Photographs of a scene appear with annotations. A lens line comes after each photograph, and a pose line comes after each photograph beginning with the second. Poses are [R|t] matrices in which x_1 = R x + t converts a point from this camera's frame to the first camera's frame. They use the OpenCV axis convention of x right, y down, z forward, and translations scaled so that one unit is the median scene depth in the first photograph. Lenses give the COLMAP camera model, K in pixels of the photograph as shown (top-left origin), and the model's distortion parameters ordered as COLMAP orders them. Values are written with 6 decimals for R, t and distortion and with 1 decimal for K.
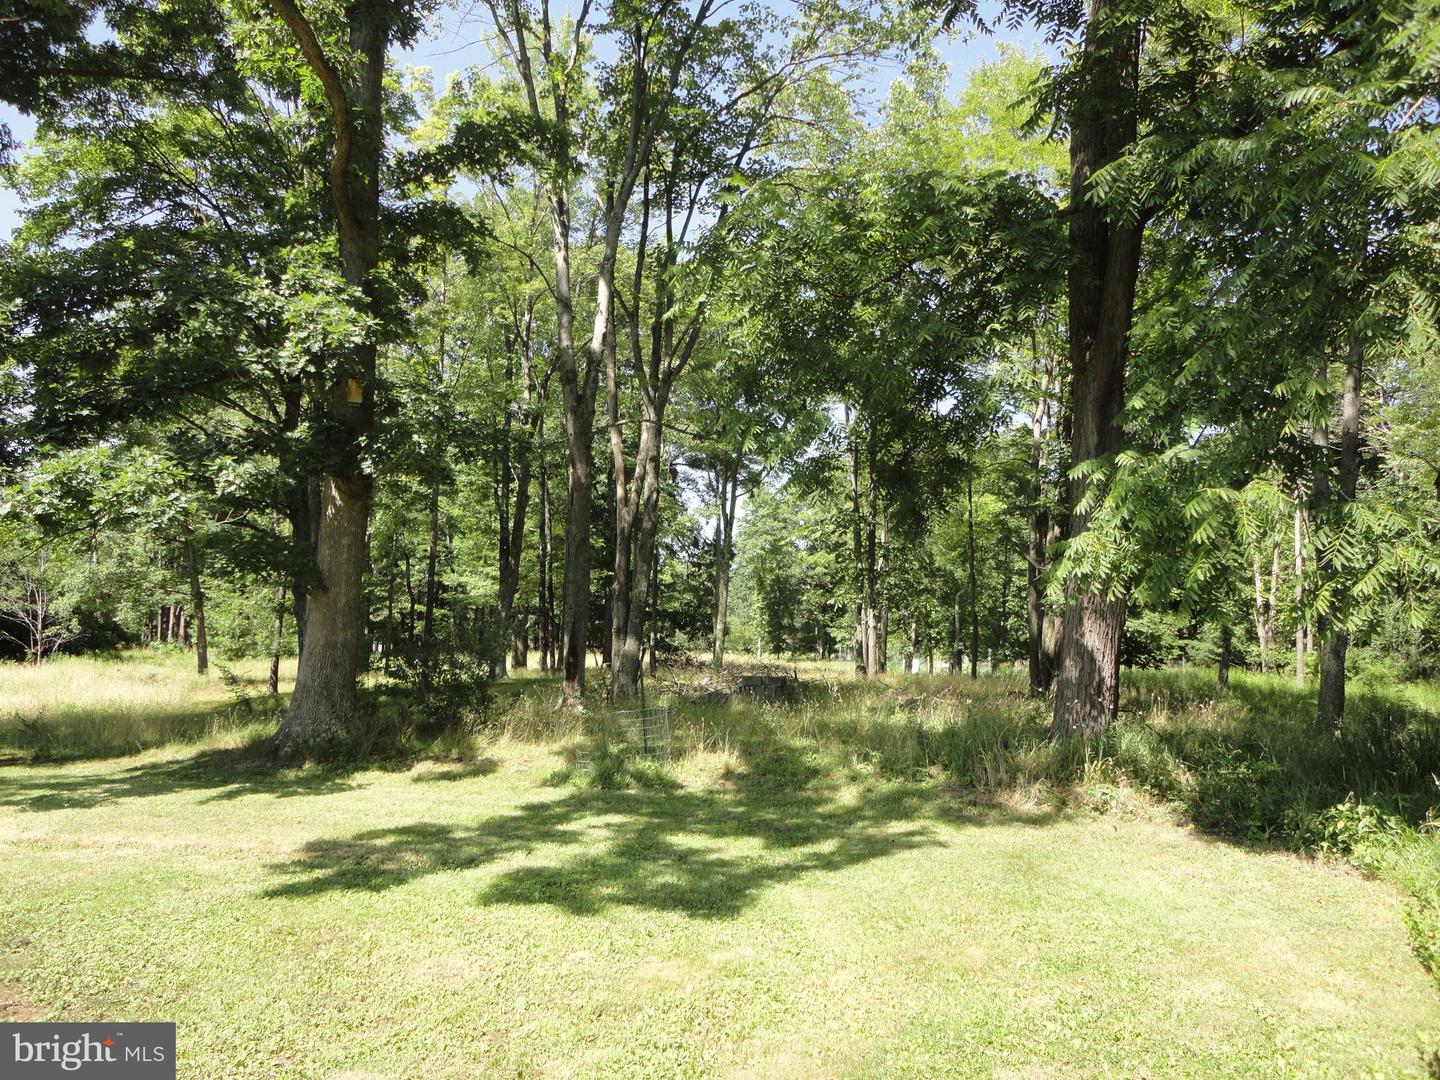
lens RADIAL K [[1012.0, 0, 721.2], [0, 1012.0, 540.0], [0, 0, 1]] dist [-0.000142, 0.000117]
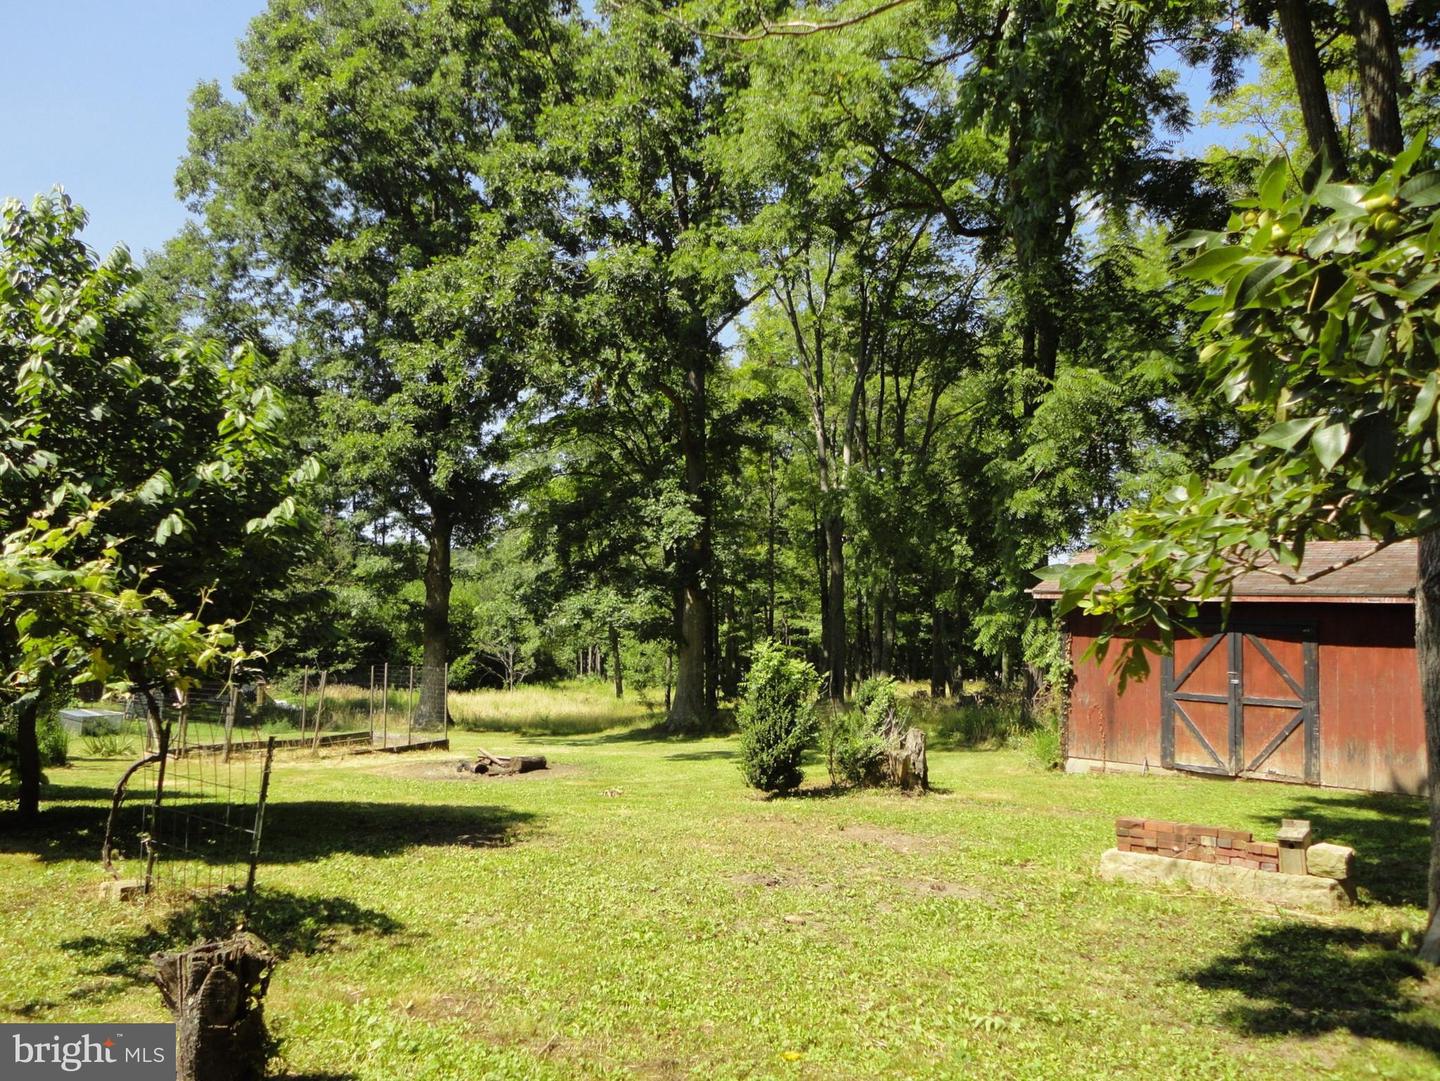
lens RADIAL K [[1075.7, 0, 728.0], [0, 1075.7, 544.1], [0, 0, 1]] dist [-0.048541, 0.008416]
pose [[0.935674, -0.046863, -0.349741, 0.293142], [0.039907, 0.998837, -0.027073, -0.062651], [0.350603, 0.011375, 0.936455, -0.643488]]
